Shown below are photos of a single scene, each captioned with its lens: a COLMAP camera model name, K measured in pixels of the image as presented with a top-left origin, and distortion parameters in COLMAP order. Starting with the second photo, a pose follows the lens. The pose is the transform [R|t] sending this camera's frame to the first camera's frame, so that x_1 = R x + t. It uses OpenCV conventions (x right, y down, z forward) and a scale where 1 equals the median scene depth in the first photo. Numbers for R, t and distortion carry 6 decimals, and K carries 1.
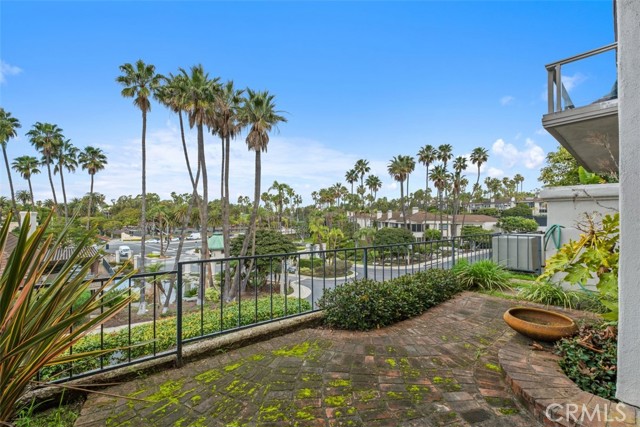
lens RADIAL K [[270.1, 0, 319.5], [0, 270.1, 211.0], [0, 0, 1]] dist [-0.004472, -0.000823]
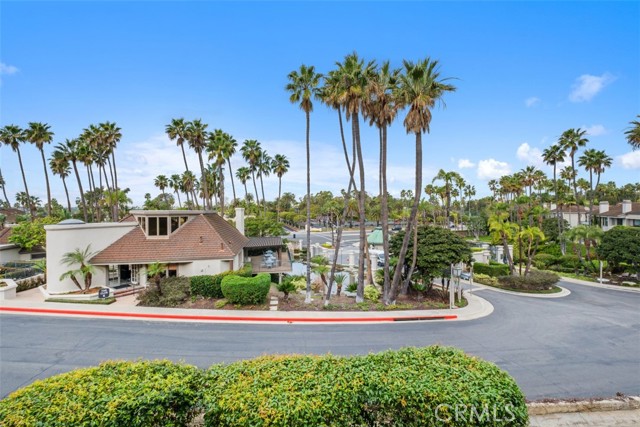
lens RADIAL K [[273.3, 0, 324.7], [0, 273.3, 207.8], [0, 0, 1]] dist [0.015894, -0.012704]
pose [[0.843577, -0.011597, -0.536883, -0.009092], [0.016387, 0.999857, 0.004150, 0.001454], [0.536758, -0.012299, 0.843646, 0.062049]]
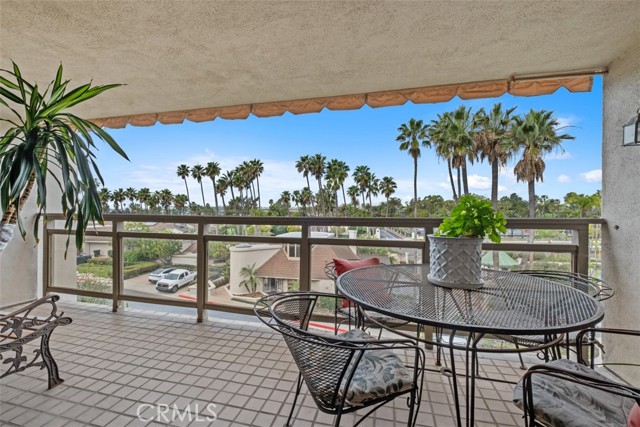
lens RADIAL K [[274.7, 0, 324.2], [0, 274.7, 214.1], [0, 0, 1]] dist [-0.003110, -0.001127]
pose [[0.584217, 0.000483, -0.811598, 0.052656], [0.010711, 0.999908, 0.008306, -0.072408], [0.811527, -0.013545, 0.584158, -0.023099]]
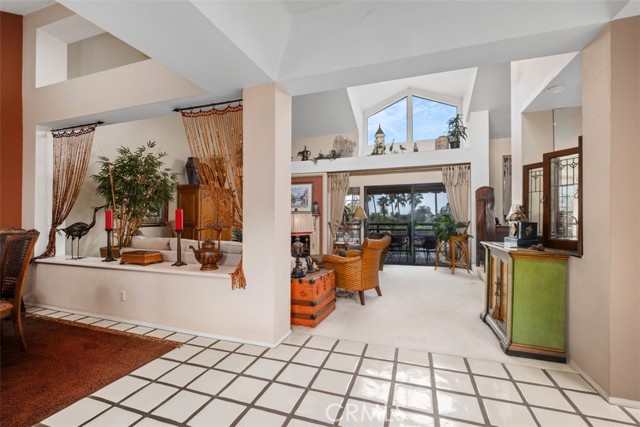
lens RADIAL K [[270.0, 0, 331.4], [0, 270.0, 218.6], [0, 0, 1]] dist [-0.001483, -0.000378]
pose [[0.517345, -0.013571, -0.855670, 0.159426], [0.013590, 0.999878, -0.007641, -0.074351], [0.855669, -0.007675, 0.517466, -0.126589]]
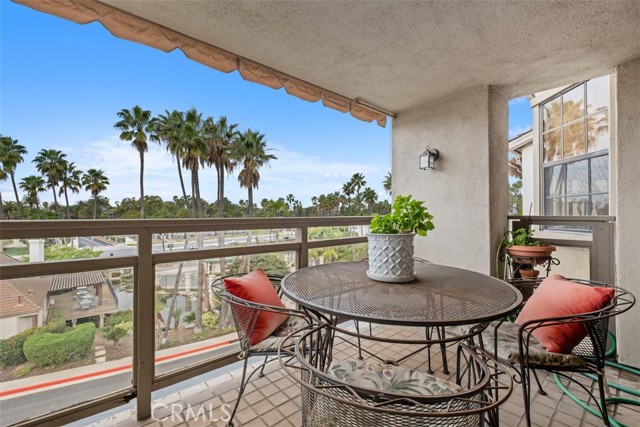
lens RADIAL K [[271.2, 0, 315.3], [0, 271.2, 216.1], [0, 0, 1]] dist [-0.001201, -0.003487]
pose [[0.999725, -0.006152, -0.022623, 0.026851], [0.006580, 0.999799, 0.018915, -0.072188], [0.022502, -0.019059, 0.999565, -0.025773]]
